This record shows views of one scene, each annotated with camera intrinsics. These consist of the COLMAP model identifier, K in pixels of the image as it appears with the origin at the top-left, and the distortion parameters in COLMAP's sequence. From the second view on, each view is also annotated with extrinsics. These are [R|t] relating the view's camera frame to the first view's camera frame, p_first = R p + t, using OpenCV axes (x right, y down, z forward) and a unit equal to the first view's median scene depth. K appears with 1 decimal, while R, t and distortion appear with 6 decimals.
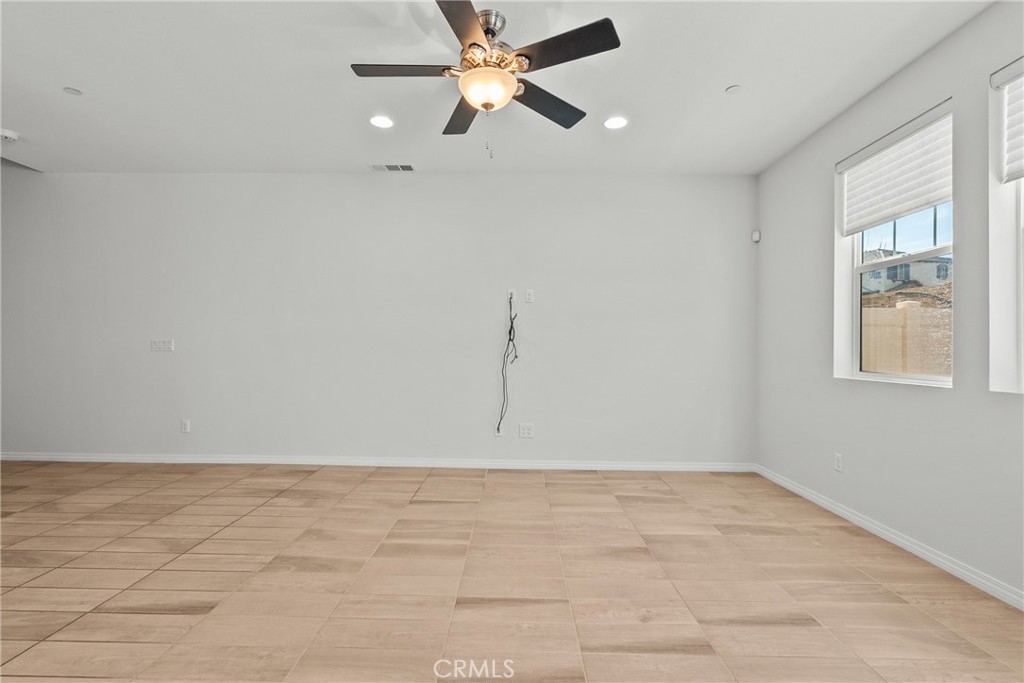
lens RADIAL K [[464.9, 0, 507.9], [0, 464.9, 344.1], [0, 0, 1]] dist [-0.006809, 0.003778]
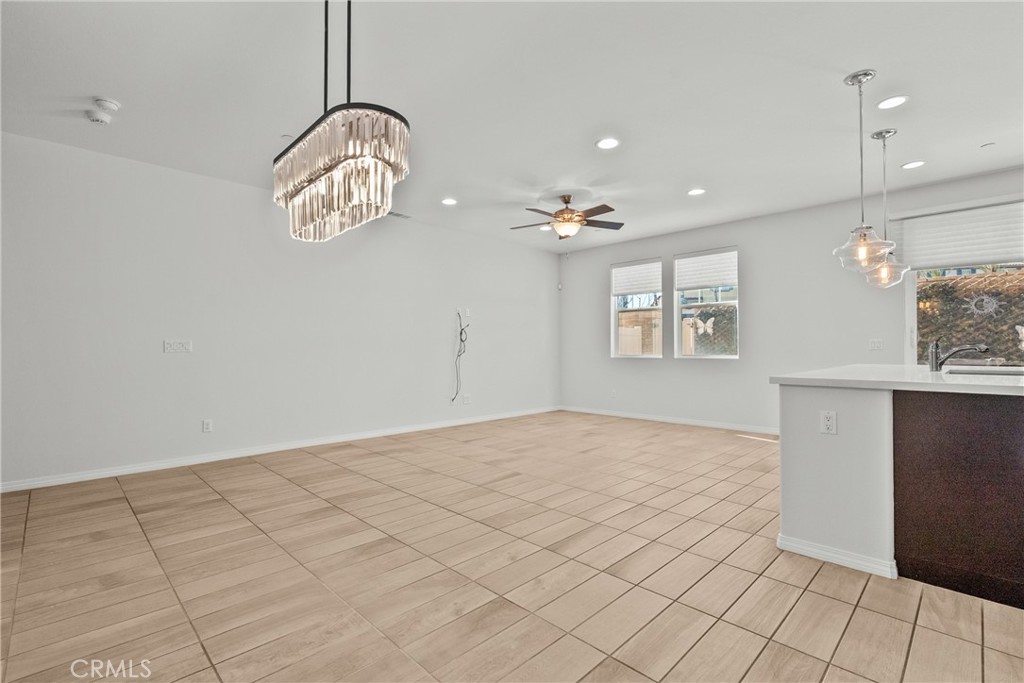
lens RADIAL K [[464.9, 0, 507.9], [0, 464.9, 344.1], [0, 0, 1]] dist [-0.006809, 0.003778]
pose [[0.698698, -0.005651, 0.715394, -1.471554], [0.003100, 0.999983, 0.004871, -0.008005], [-0.715410, -0.001186, 0.698704, -0.277244]]
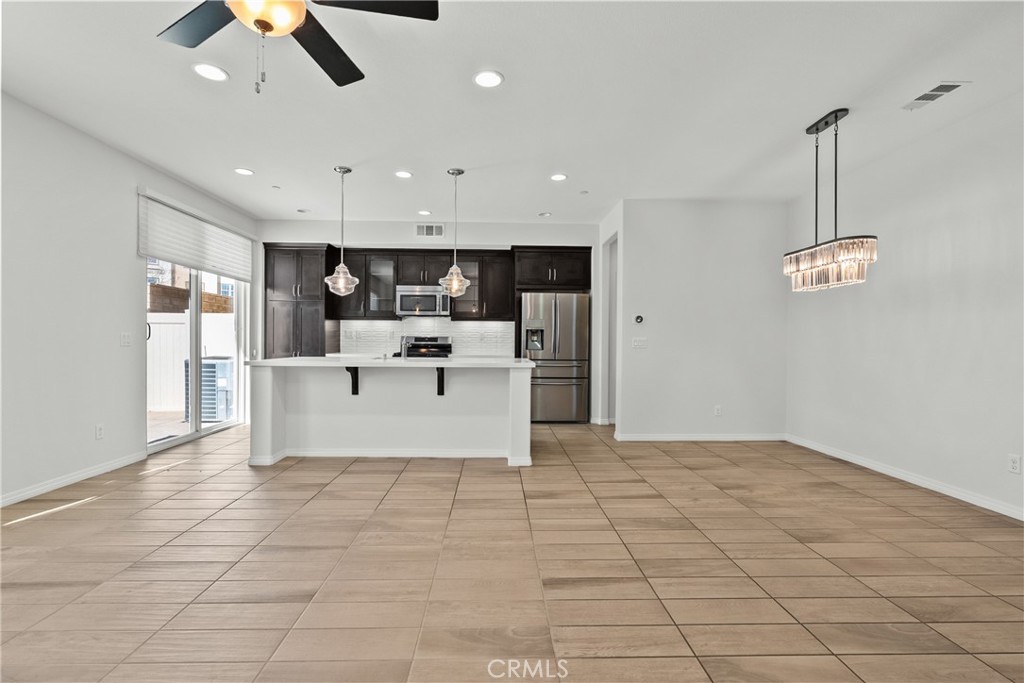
lens RADIAL K [[464.9, 0, 507.9], [0, 464.9, 344.1], [0, 0, 1]] dist [-0.006809, 0.003778]
pose [[-0.998769, -0.016891, -0.046641, -0.338323], [-0.016759, 0.999854, -0.003211, 0.006314], [0.046688, -0.002425, -0.998907, 1.438922]]
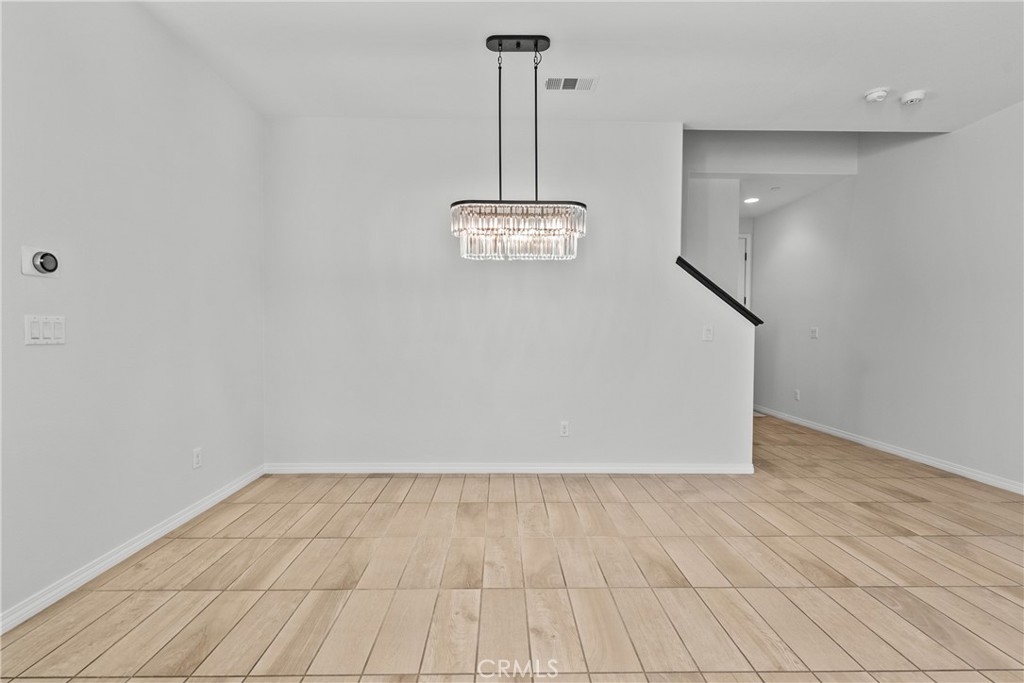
lens RADIAL K [[464.9, 0, 507.9], [0, 464.9, 344.1], [0, 0, 1]] dist [-0.006809, 0.003778]
pose [[0.035757, 0.018632, -0.999187, -0.271351], [0.004016, 0.999815, 0.018787, -0.002954], [0.999352, -0.004684, 0.035675, 0.243927]]
